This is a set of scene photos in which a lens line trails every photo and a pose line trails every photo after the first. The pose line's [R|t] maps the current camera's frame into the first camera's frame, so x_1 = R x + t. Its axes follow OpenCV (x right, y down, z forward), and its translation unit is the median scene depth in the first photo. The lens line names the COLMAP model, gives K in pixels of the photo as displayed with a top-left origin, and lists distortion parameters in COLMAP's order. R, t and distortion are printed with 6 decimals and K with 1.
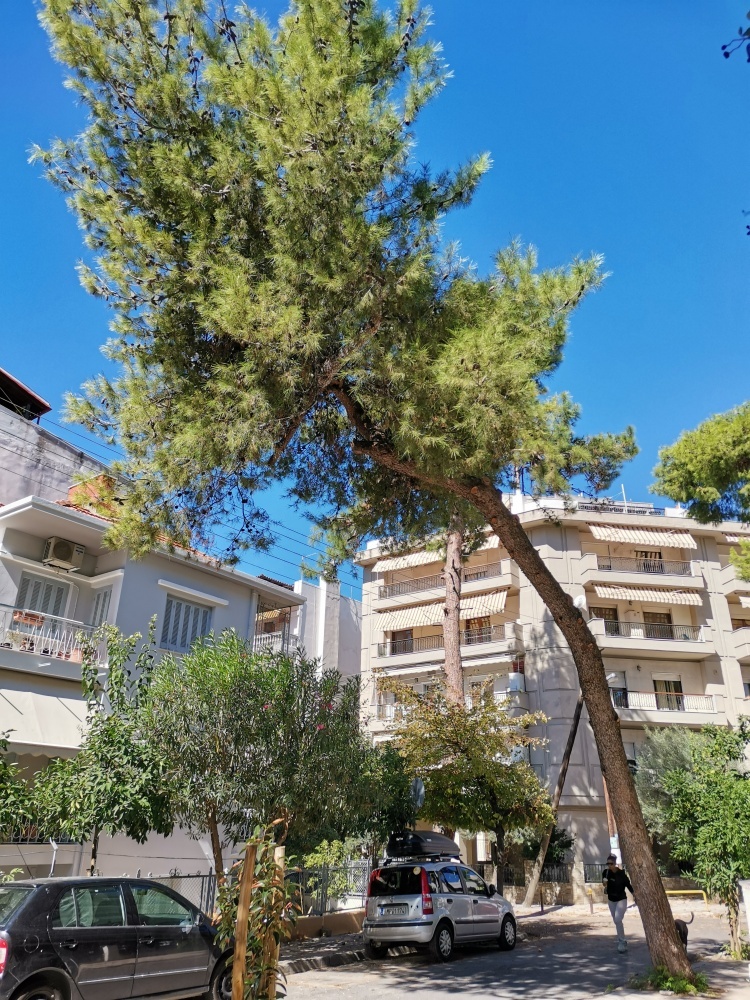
lens RADIAL K [[693.7, 0, 375.0], [0, 693.7, 500.0], [0, 0, 1]] dist [0.005605, 0.000458]
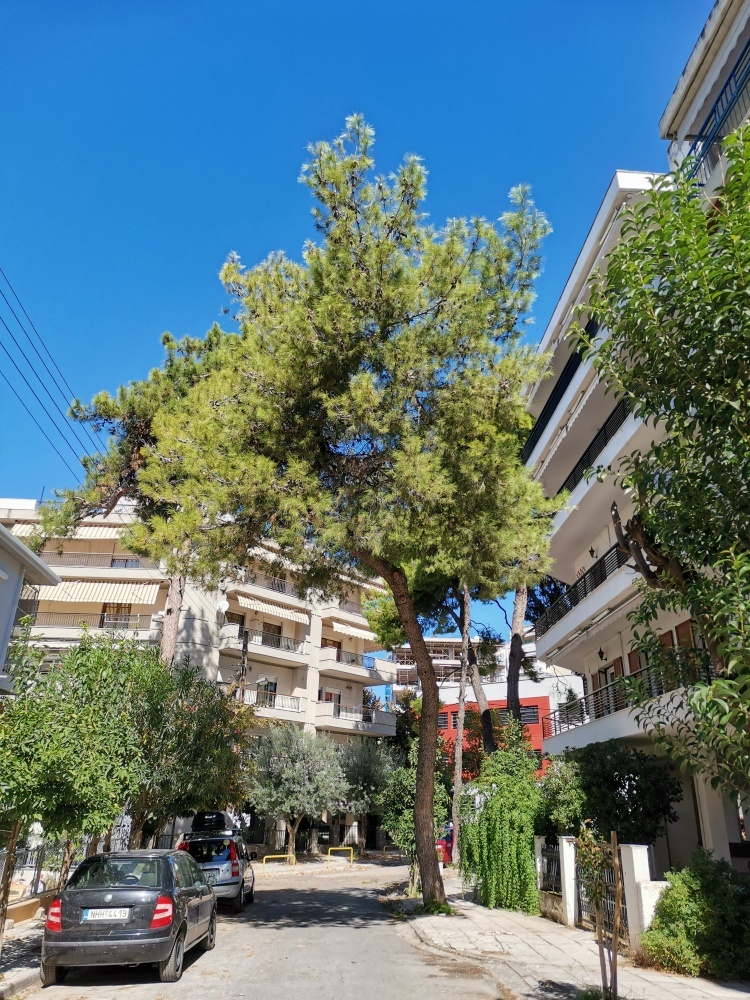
lens RADIAL K [[693.7, 0, 375.0], [0, 693.7, 500.0], [0, 0, 1]] dist [0.005605, 0.000458]
pose [[0.763693, 0.251487, 0.594581, -0.225721], [-0.270079, 0.960994, -0.059570, -0.019127], [-0.586370, -0.115091, 0.801826, -0.029533]]
